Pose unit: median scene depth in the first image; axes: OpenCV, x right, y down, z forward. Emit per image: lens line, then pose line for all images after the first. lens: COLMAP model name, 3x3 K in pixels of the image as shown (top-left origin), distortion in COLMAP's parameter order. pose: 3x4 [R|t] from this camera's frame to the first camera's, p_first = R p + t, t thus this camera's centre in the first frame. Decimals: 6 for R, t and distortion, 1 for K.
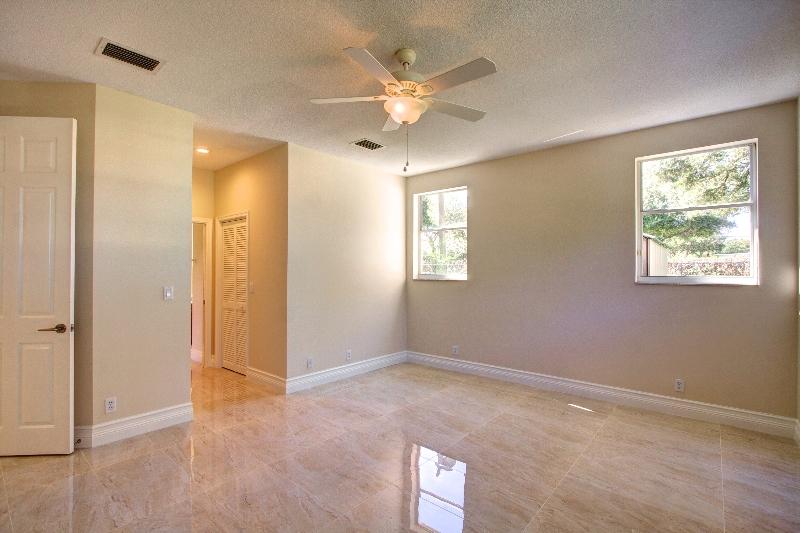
lens RADIAL K [[374.7, 0, 399.7], [0, 374.7, 268.0], [0, 0, 1]] dist [-0.021404, 0.003915]
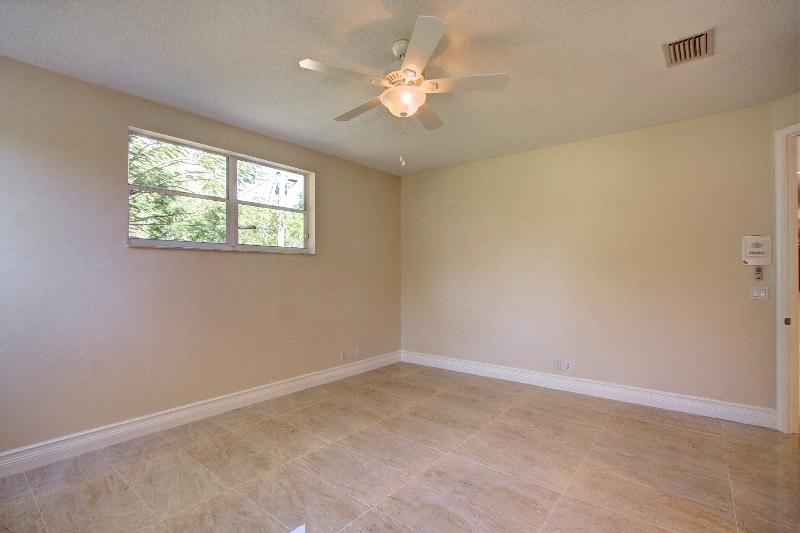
lens RADIAL K [[374.7, 0, 399.6], [0, 374.7, 268.2], [0, 0, 1]] dist [-0.021404, 0.003915]
pose [[-0.999813, -0.001632, -0.019278, 0.041885], [-0.001395, 0.999924, -0.012266, 0.015284], [0.019297, -0.012237, -0.999739, 1.990984]]
